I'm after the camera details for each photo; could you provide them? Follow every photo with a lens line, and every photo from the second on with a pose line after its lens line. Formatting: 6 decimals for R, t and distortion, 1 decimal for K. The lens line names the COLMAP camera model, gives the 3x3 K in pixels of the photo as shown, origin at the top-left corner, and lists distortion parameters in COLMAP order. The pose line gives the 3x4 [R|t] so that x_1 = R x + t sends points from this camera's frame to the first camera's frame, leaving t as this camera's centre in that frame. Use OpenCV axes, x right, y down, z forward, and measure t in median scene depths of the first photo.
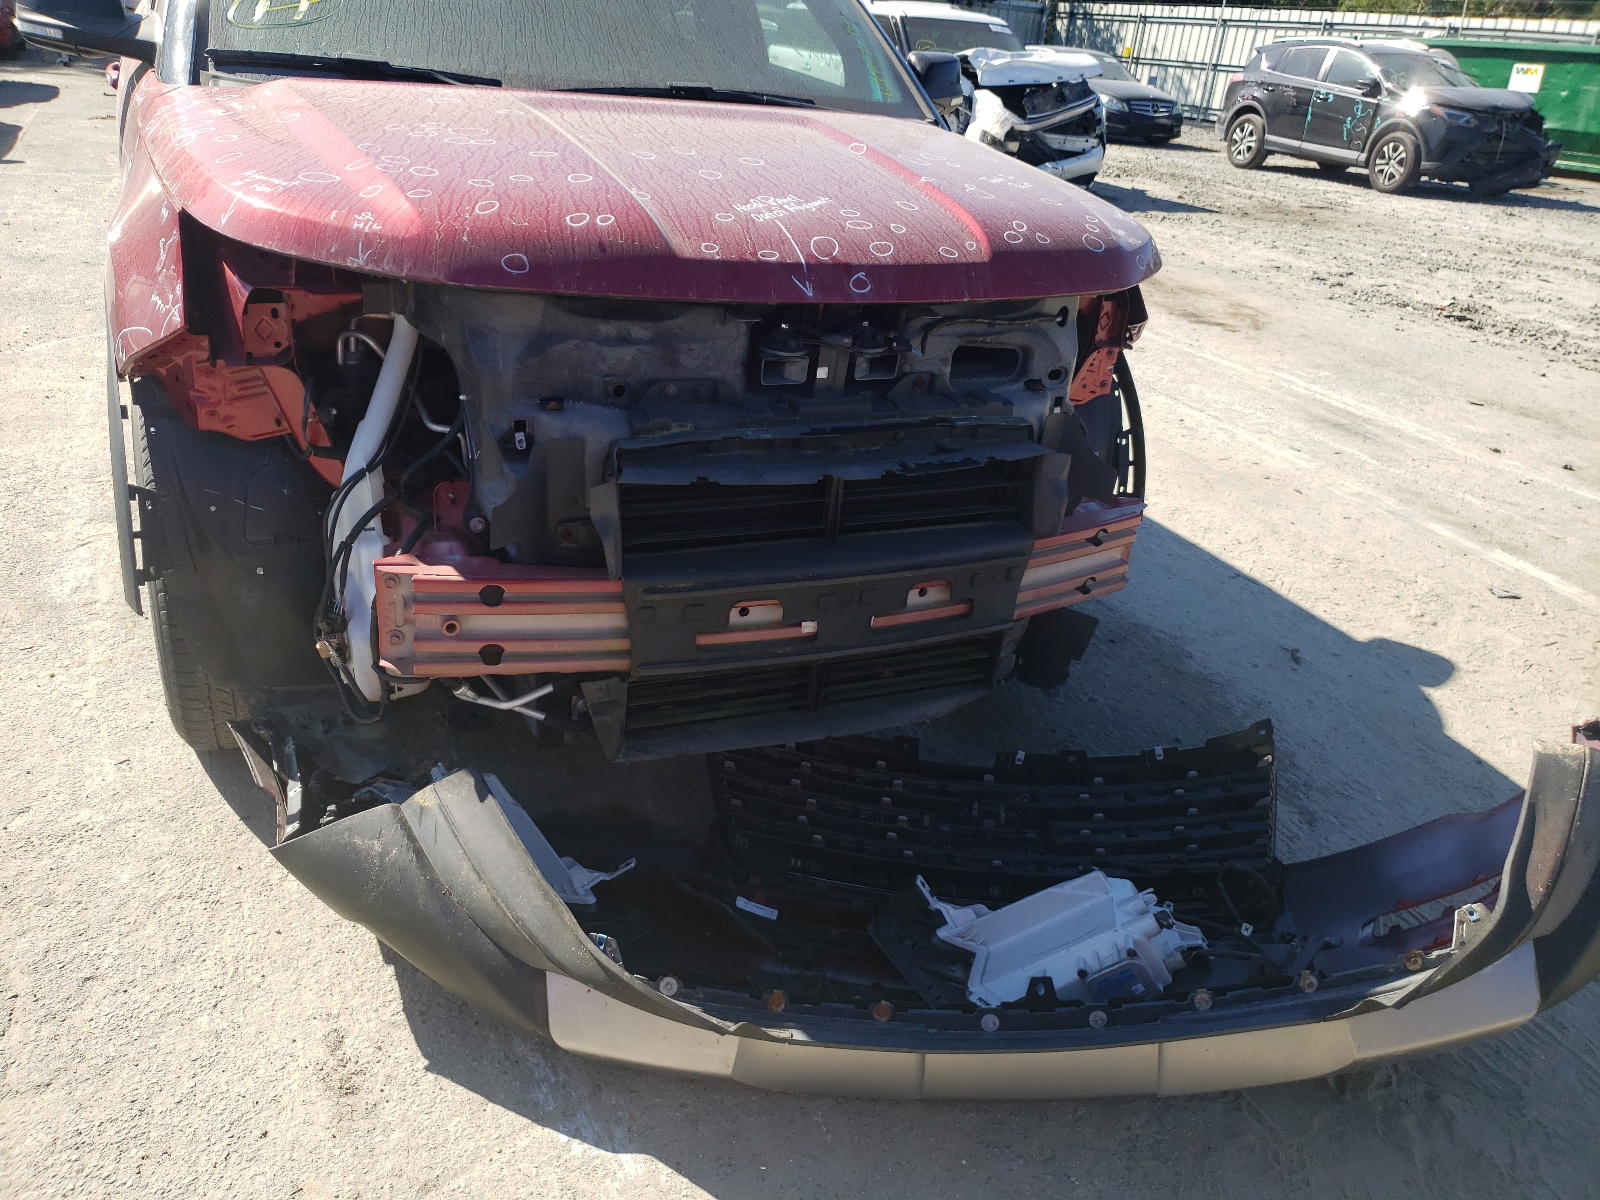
lens RADIAL K [[1207.3, 0, 800.0], [0, 1207.3, 600.0], [0, 0, 1]] dist [0.020484, 0.000759]
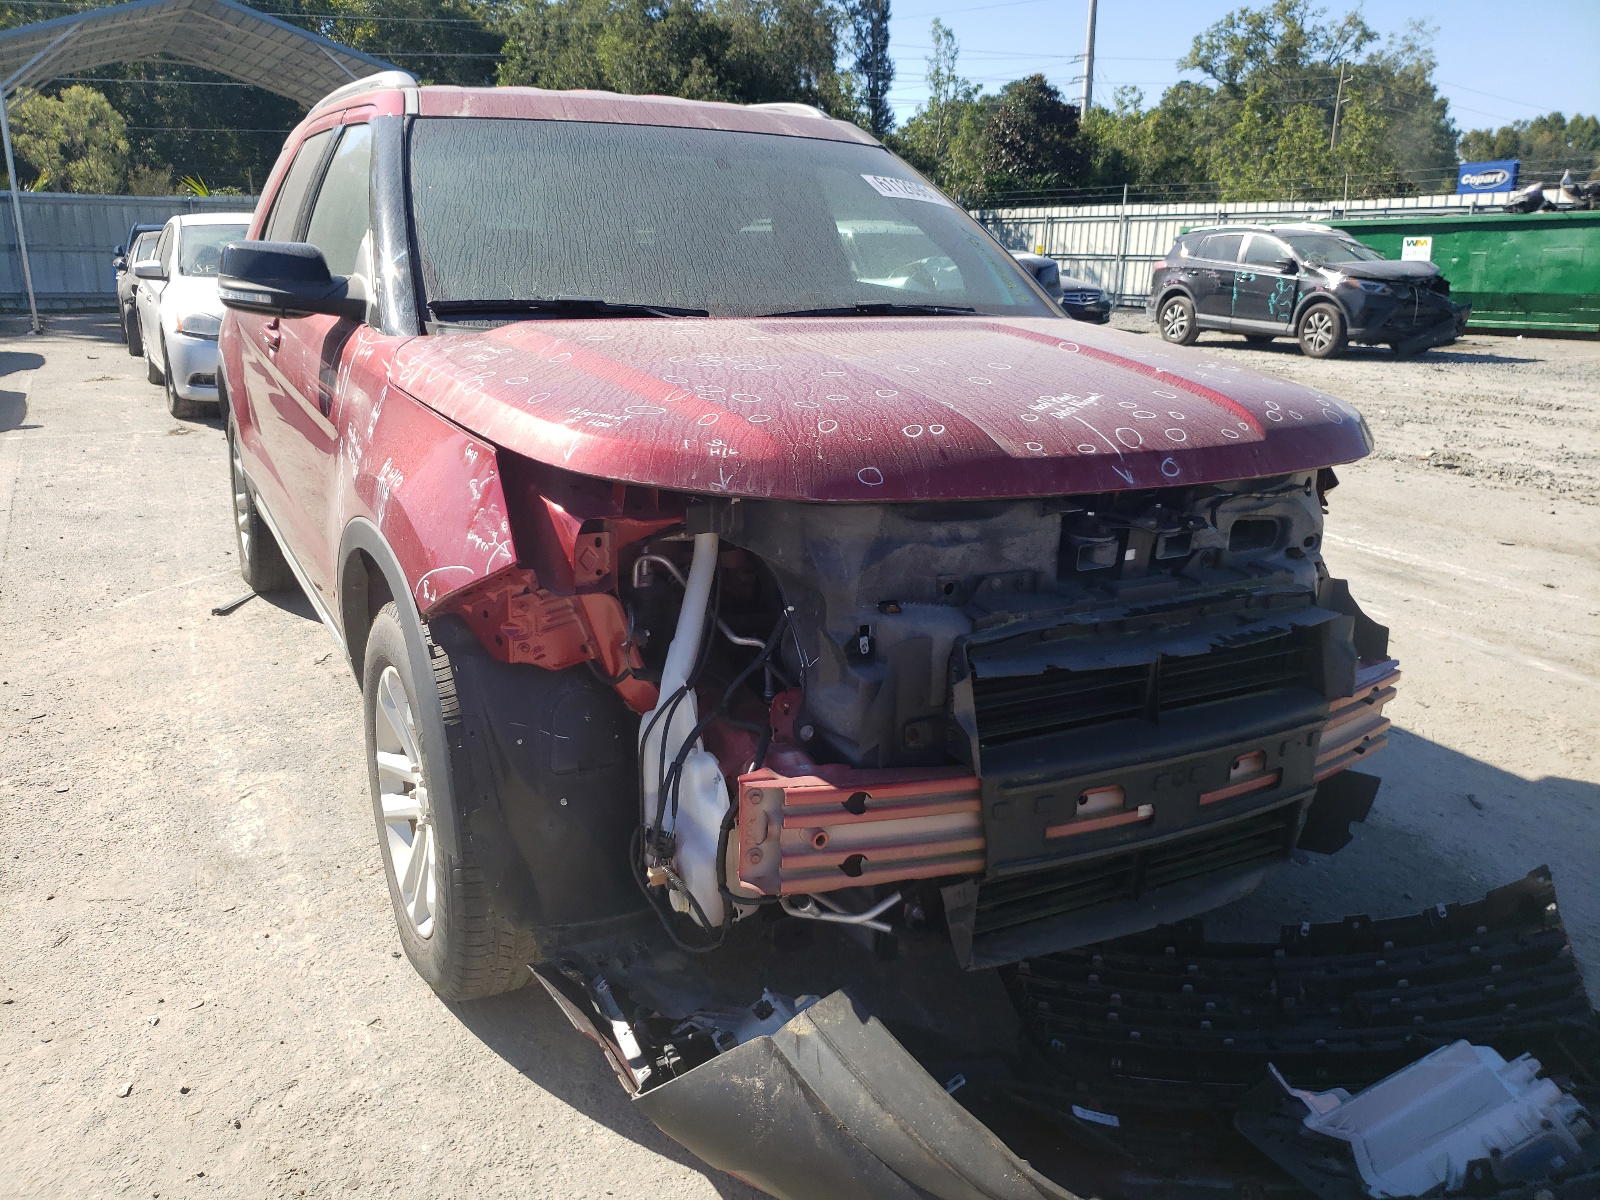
lens RADIAL K [[1221.1, 0, 800.0], [0, 1221.1, 600.0], [0, 0, 1]] dist [0.003230, 0.006029]
pose [[0.995577, -0.080925, 0.047728, -0.281548], [0.087450, 0.983890, -0.155925, -0.013836], [-0.034341, 0.159409, 0.986615, -0.000299]]
